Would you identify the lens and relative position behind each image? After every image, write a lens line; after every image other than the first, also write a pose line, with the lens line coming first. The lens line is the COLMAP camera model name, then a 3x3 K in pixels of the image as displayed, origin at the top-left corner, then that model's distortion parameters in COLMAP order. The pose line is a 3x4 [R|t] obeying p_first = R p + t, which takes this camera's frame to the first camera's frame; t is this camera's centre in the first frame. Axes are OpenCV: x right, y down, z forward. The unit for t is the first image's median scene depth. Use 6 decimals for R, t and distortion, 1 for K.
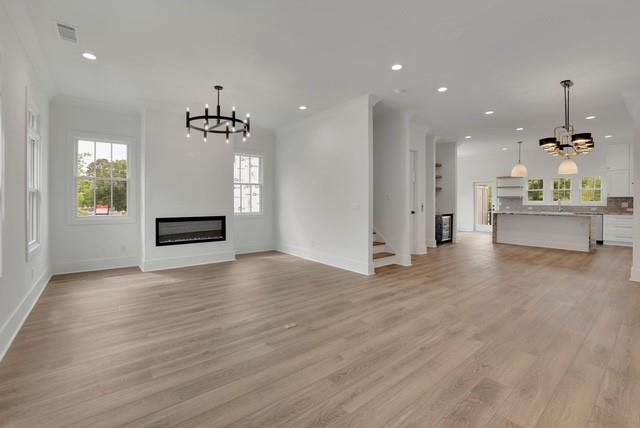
lens RADIAL K [[285.4, 0, 318.5], [0, 285.4, 202.1], [0, 0, 1]] dist [-0.018592, 0.000592]
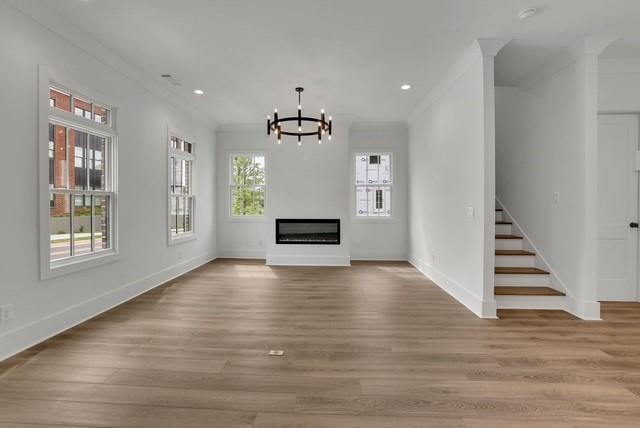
lens RADIAL K [[285.4, 0, 318.5], [0, 285.4, 202.1], [0, 0, 1]] dist [-0.018592, 0.000592]
pose [[0.743863, -0.005380, -0.668311, 0.316121], [-0.001877, 0.999947, -0.010140, 0.001177], [0.668330, 0.008797, 0.743813, 0.265287]]
